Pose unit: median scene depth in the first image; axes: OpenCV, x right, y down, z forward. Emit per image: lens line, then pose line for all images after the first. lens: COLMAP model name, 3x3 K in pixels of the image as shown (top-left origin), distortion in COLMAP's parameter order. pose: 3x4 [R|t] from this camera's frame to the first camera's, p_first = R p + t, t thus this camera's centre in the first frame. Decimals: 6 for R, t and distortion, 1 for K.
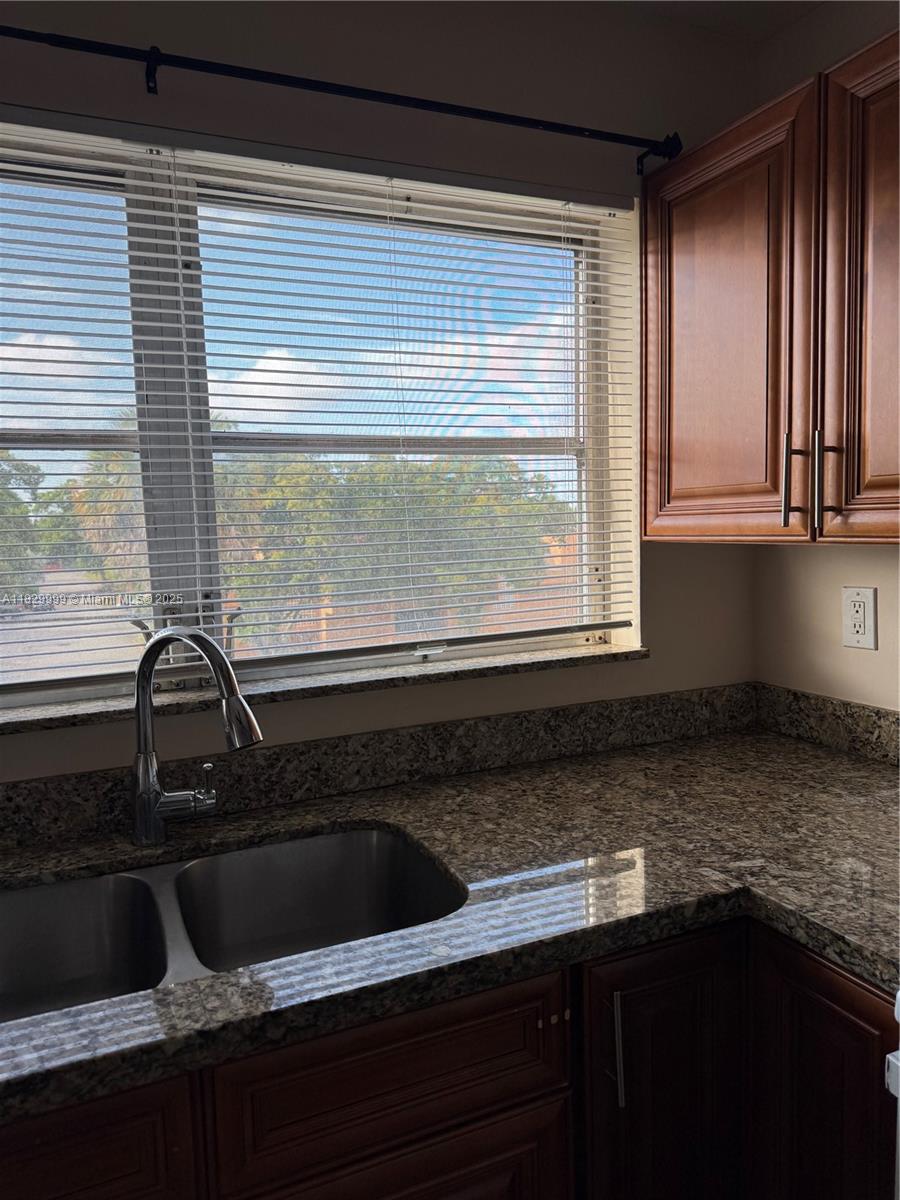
lens RADIAL K [[853.0, 0, 450.0], [0, 853.0, 600.0], [0, 0, 1]] dist [0.049414, -0.101525]
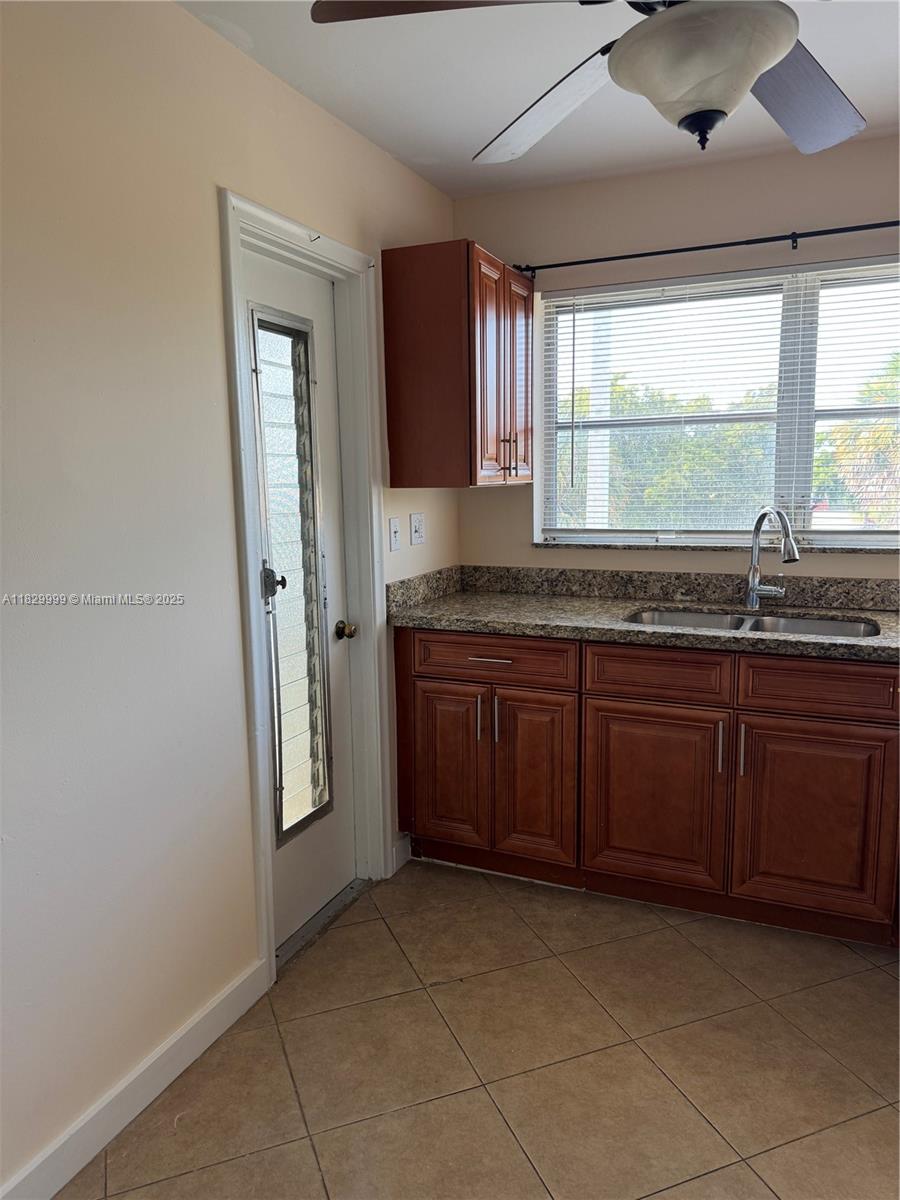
lens RADIAL K [[850.4, 0, 450.0], [0, 850.4, 600.0], [0, 0, 1]] dist [0.072256, -0.105680]
pose [[0.672816, 0.133832, -0.727604, 0.636585], [-0.071253, 0.990652, 0.116328, 0.056527], [0.736371, -0.026424, 0.676062, -0.922964]]
